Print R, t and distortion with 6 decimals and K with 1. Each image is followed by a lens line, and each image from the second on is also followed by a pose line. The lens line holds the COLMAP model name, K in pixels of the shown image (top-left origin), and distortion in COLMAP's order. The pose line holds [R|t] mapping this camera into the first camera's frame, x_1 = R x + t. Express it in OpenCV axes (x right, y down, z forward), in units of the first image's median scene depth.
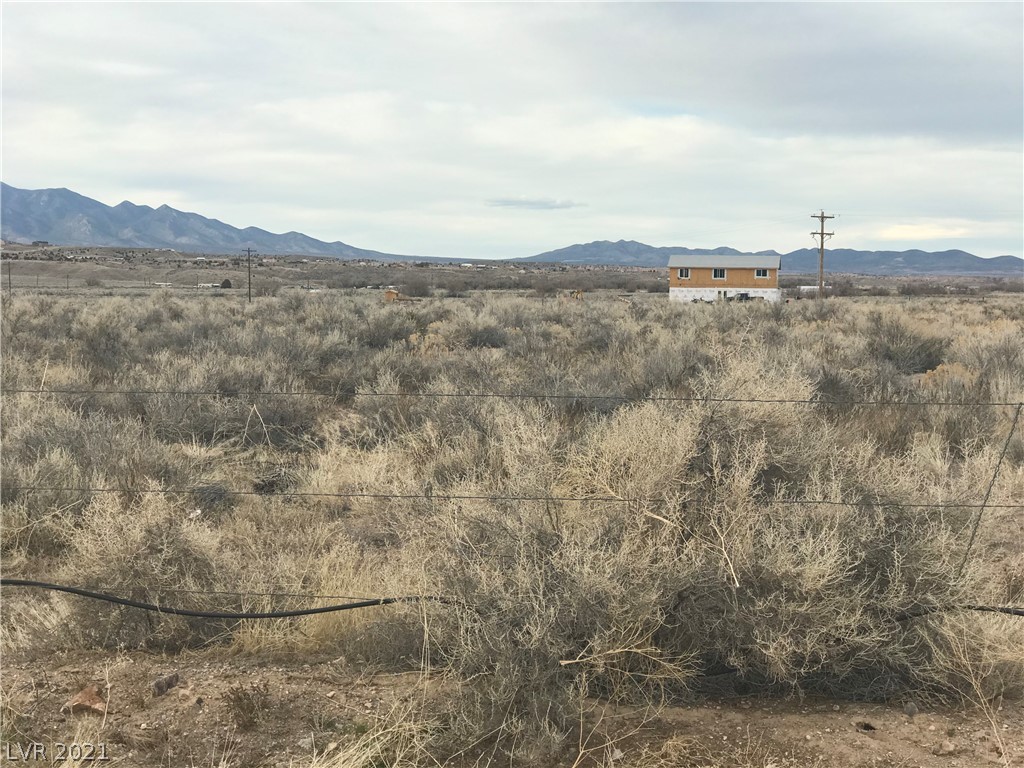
lens RADIAL K [[1692.9, 0, 512.0], [0, 1692.9, 384.0], [0, 0, 1]] dist [-0.070229, 1.075725]
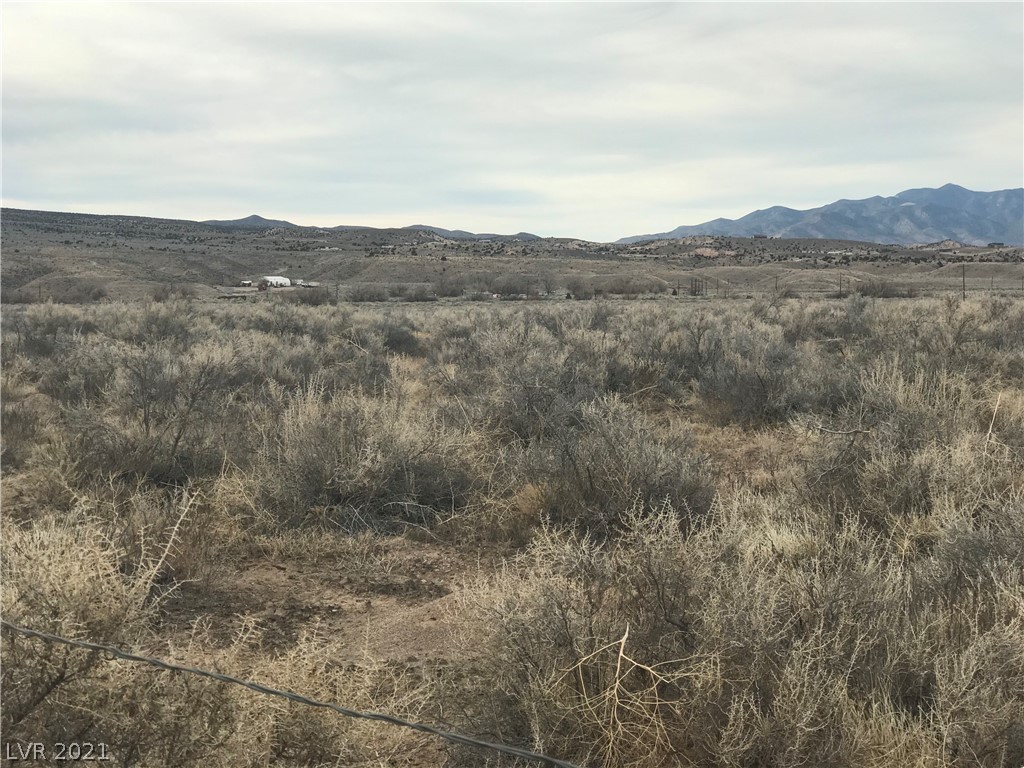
lens RADIAL K [[1692.9, 0, 512.0], [0, 1692.9, 384.0], [0, 0, 1]] dist [-0.070229, 1.075725]
pose [[0.853532, 0.013716, -0.520861, -0.041940], [-0.014390, 0.999893, 0.002750, -0.007151], [0.520842, 0.005148, 0.853637, 0.153709]]
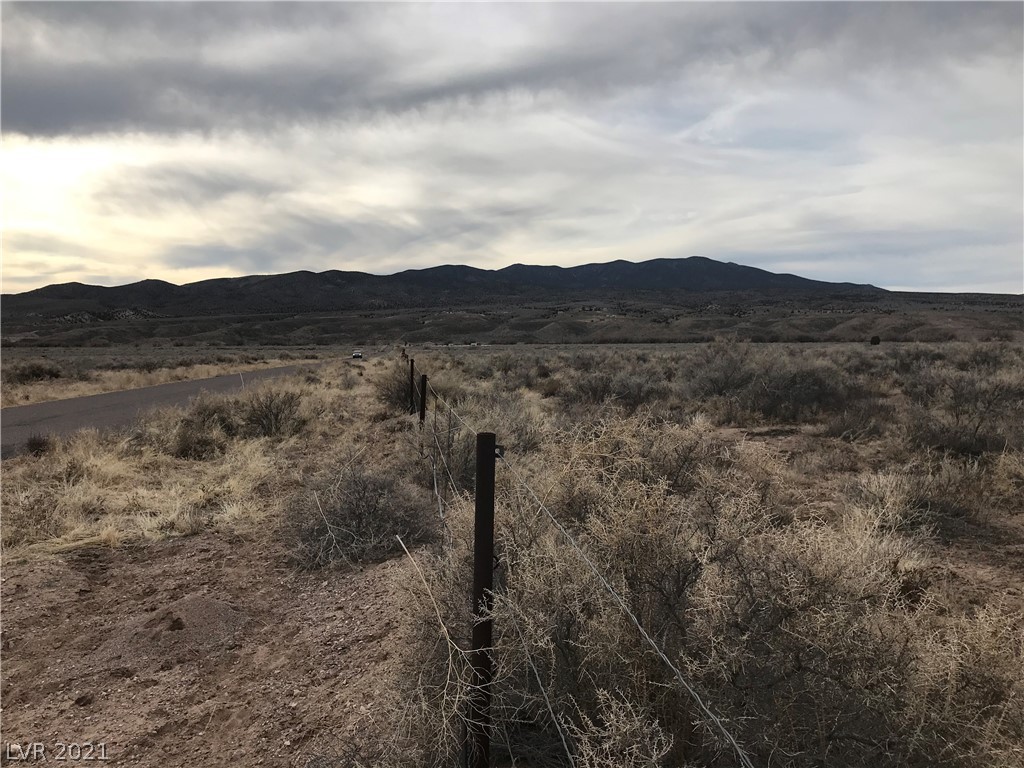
lens RADIAL K [[849.1, 0, 512.0], [0, 849.1, 384.0], [0, 0, 1]] dist [0.046046, -0.012455]
pose [[0.306302, 0.038476, -0.951157, -1.174750], [-0.043981, 0.998688, 0.026236, -0.402148], [0.950918, 0.033796, 0.307592, 2.758389]]
